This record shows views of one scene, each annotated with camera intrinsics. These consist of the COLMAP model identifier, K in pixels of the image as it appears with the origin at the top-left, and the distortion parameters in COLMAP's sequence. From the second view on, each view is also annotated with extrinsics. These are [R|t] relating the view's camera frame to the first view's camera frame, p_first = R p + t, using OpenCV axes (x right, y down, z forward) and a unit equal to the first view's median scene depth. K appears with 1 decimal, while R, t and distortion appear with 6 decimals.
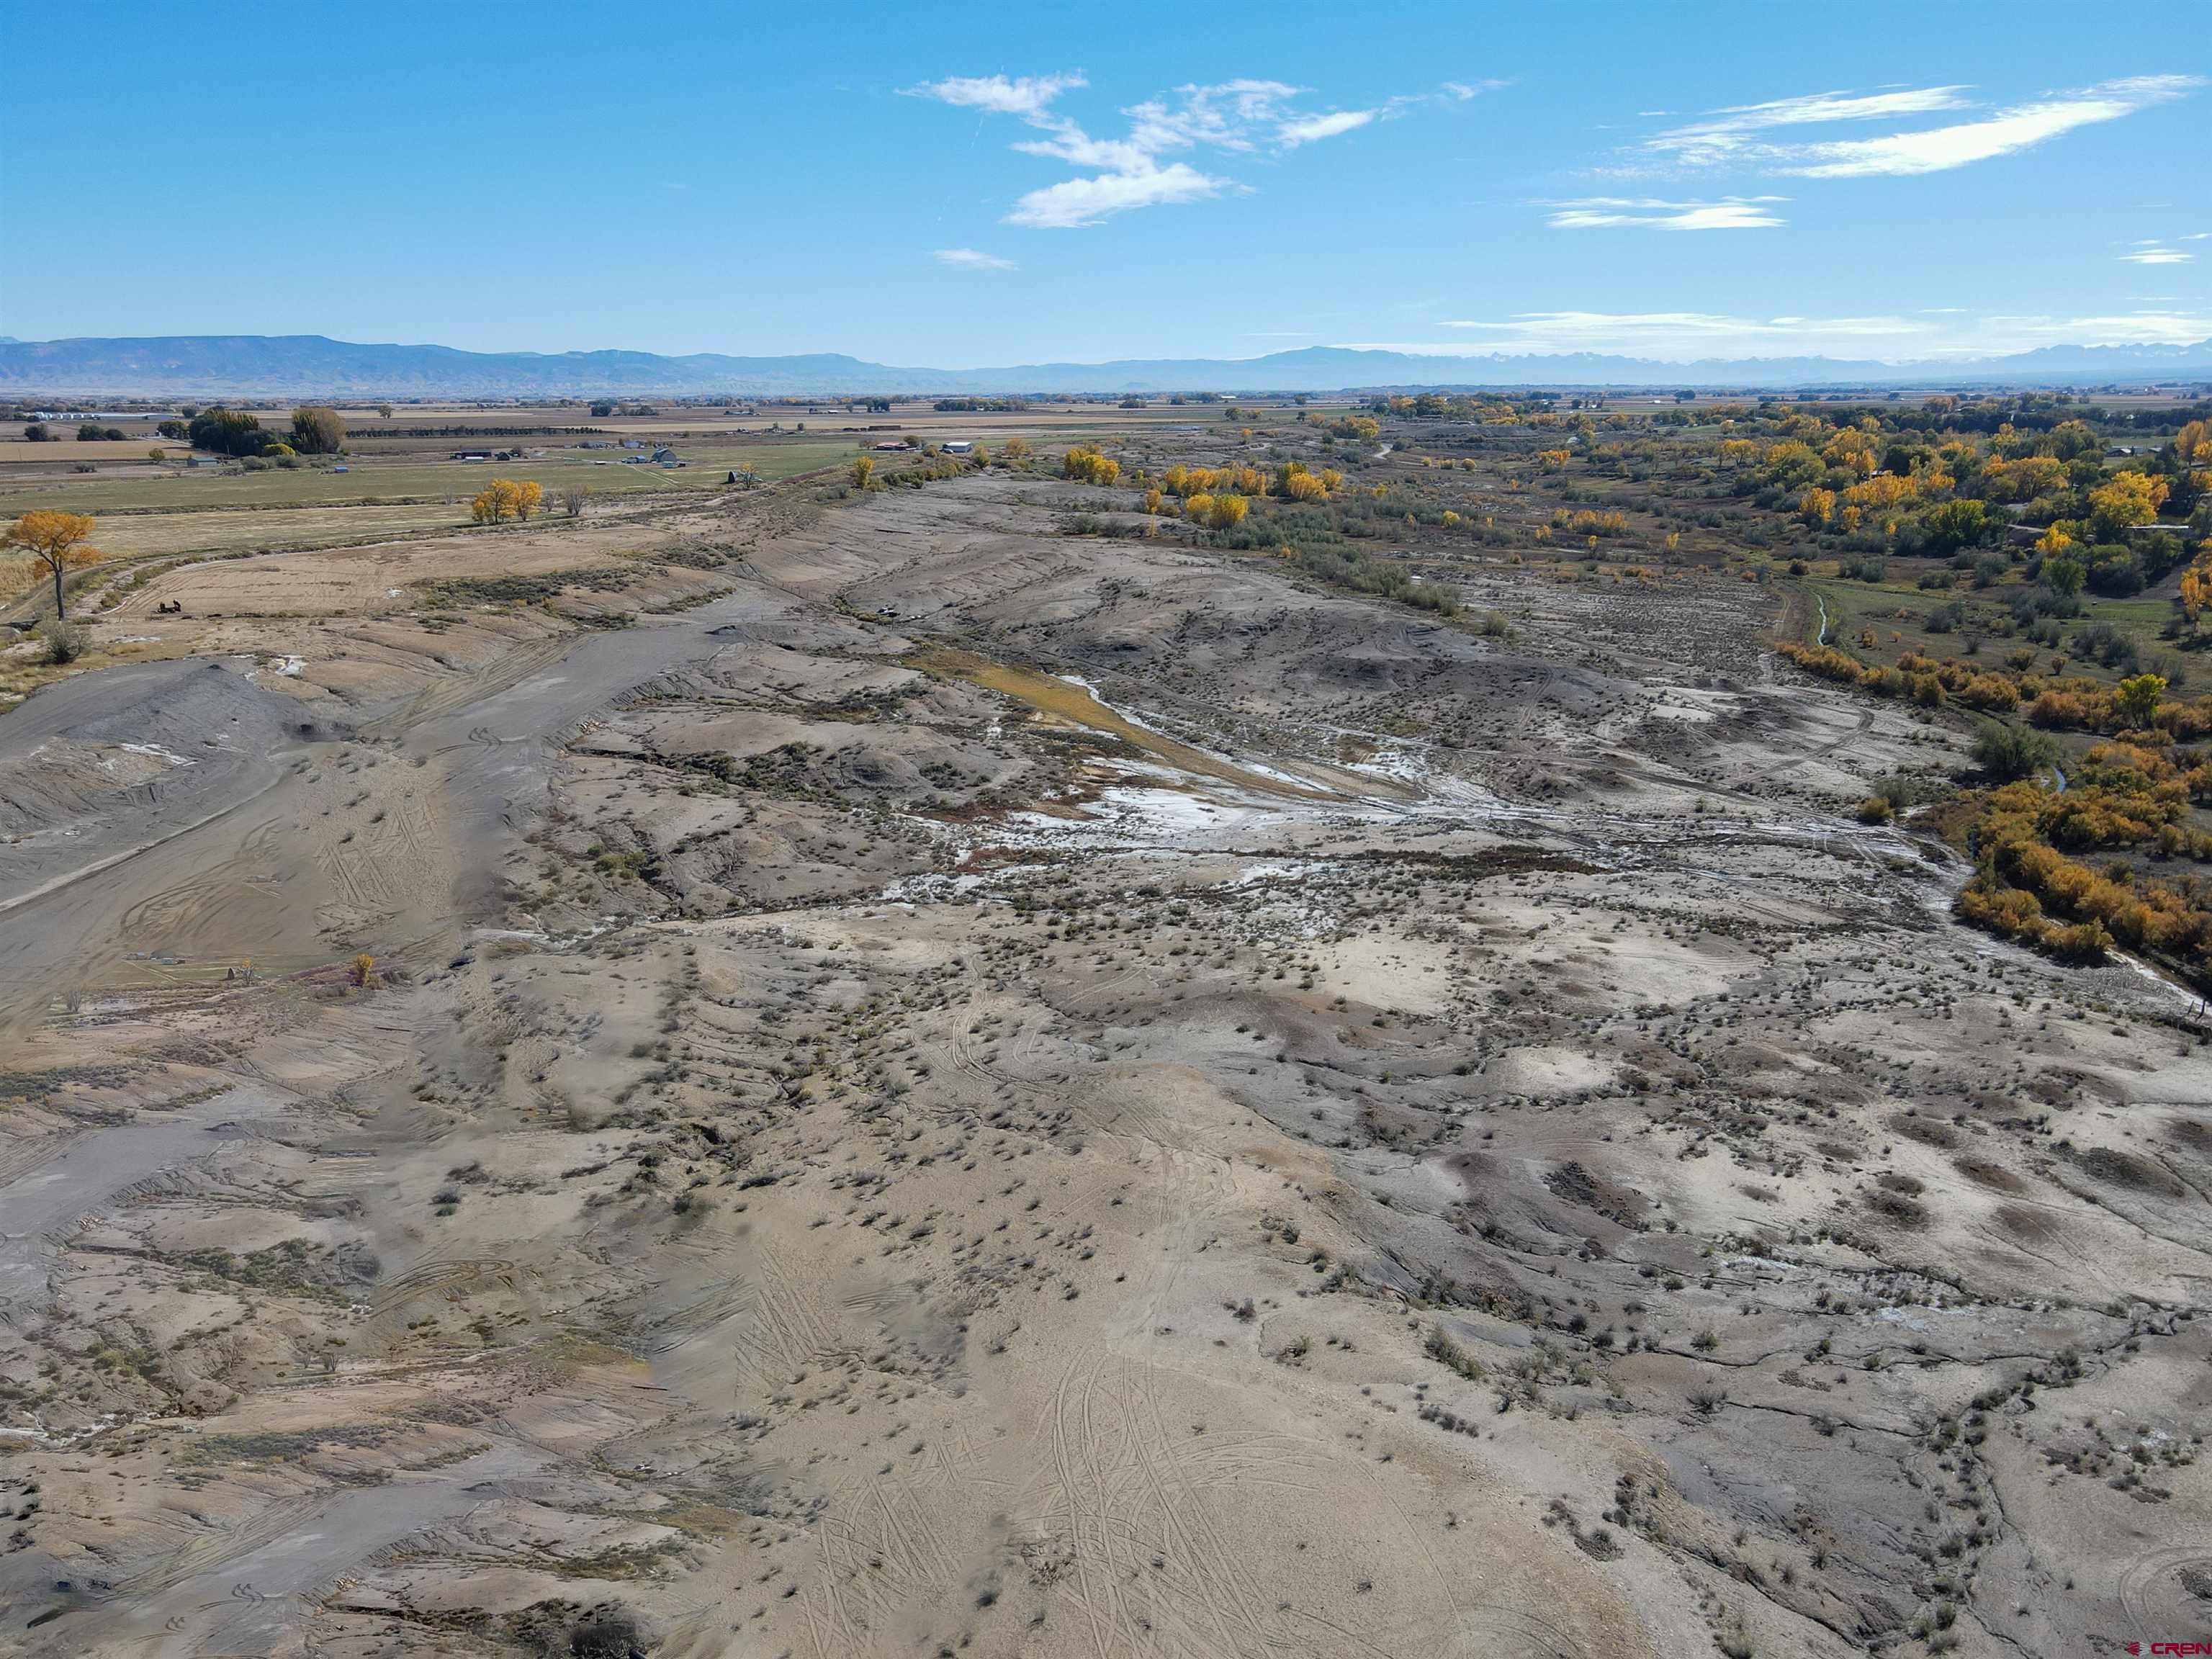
lens RADIAL K [[1629.0, 0, 1091.5], [0, 1629.0, 827.8], [0, 0, 1]] dist [-0.002344, 0.028527]
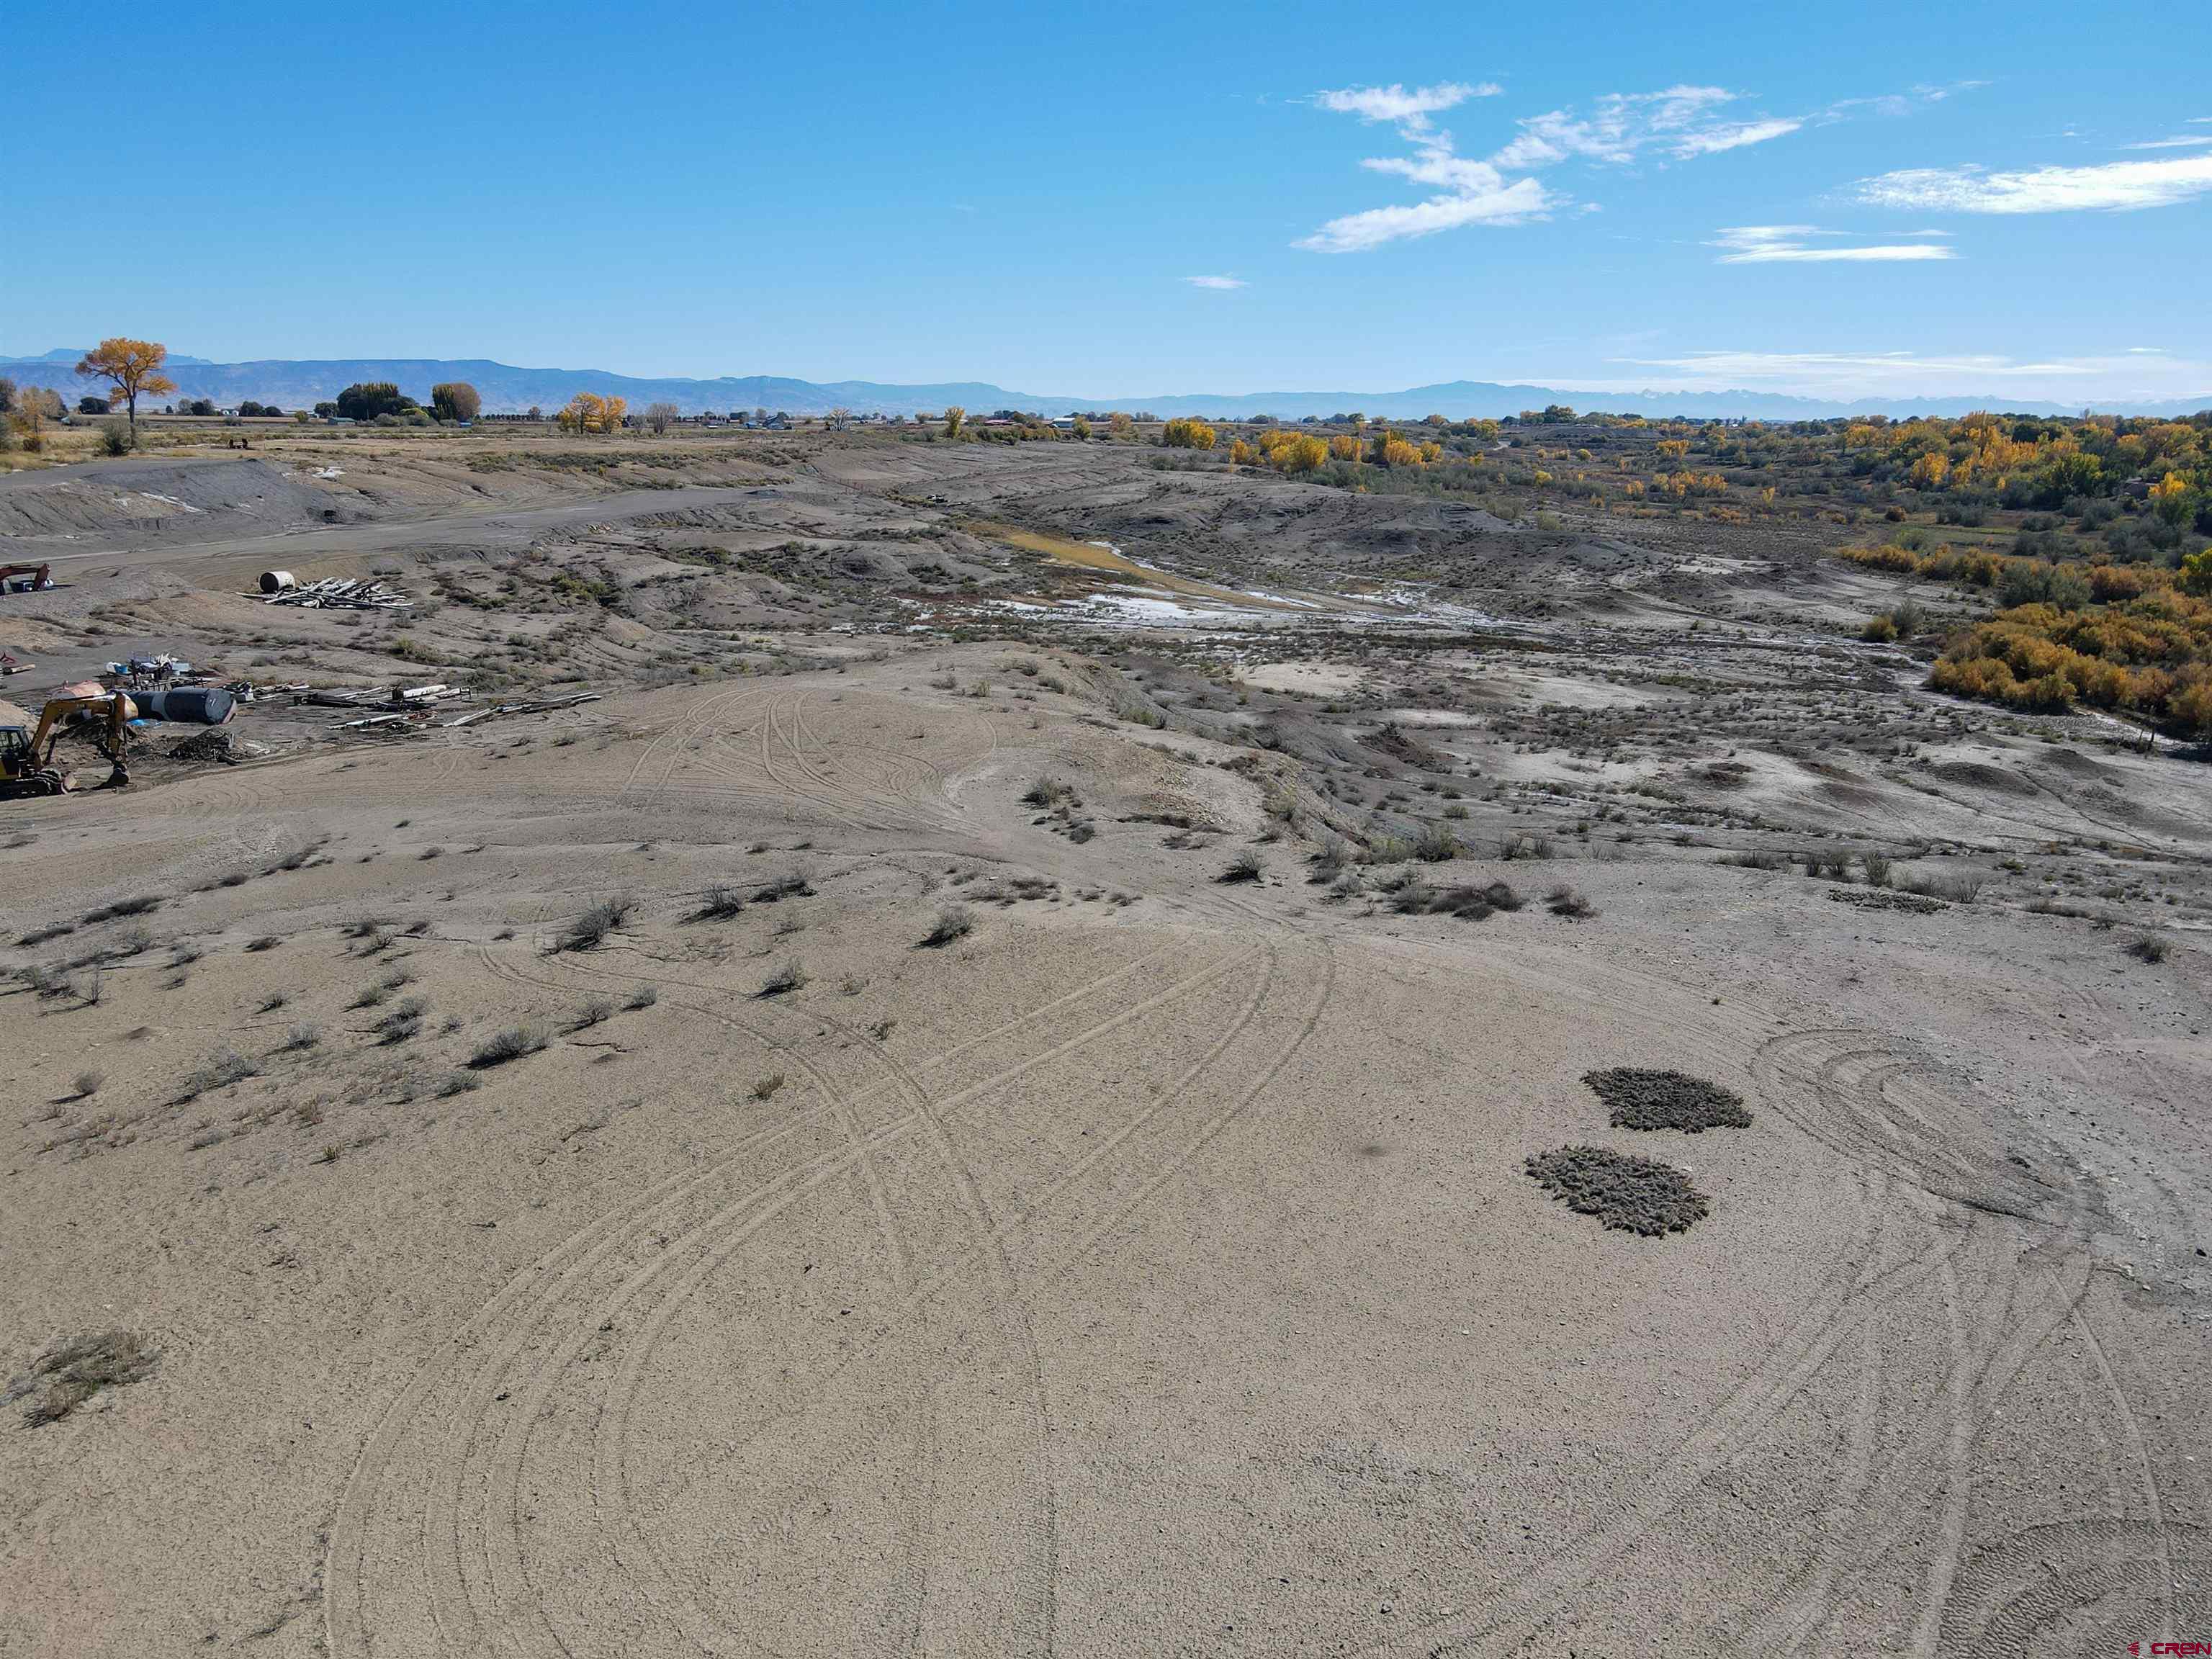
lens RADIAL K [[1629.0, 0, 1091.5], [0, 1629.0, 827.8], [0, 0, 1]] dist [-0.002344, 0.028527]
pose [[0.996413, 0.032390, -0.078179, 0.082765], [-0.033805, 0.999287, -0.016837, 0.123538], [0.077578, 0.019419, 0.996797, -0.002694]]
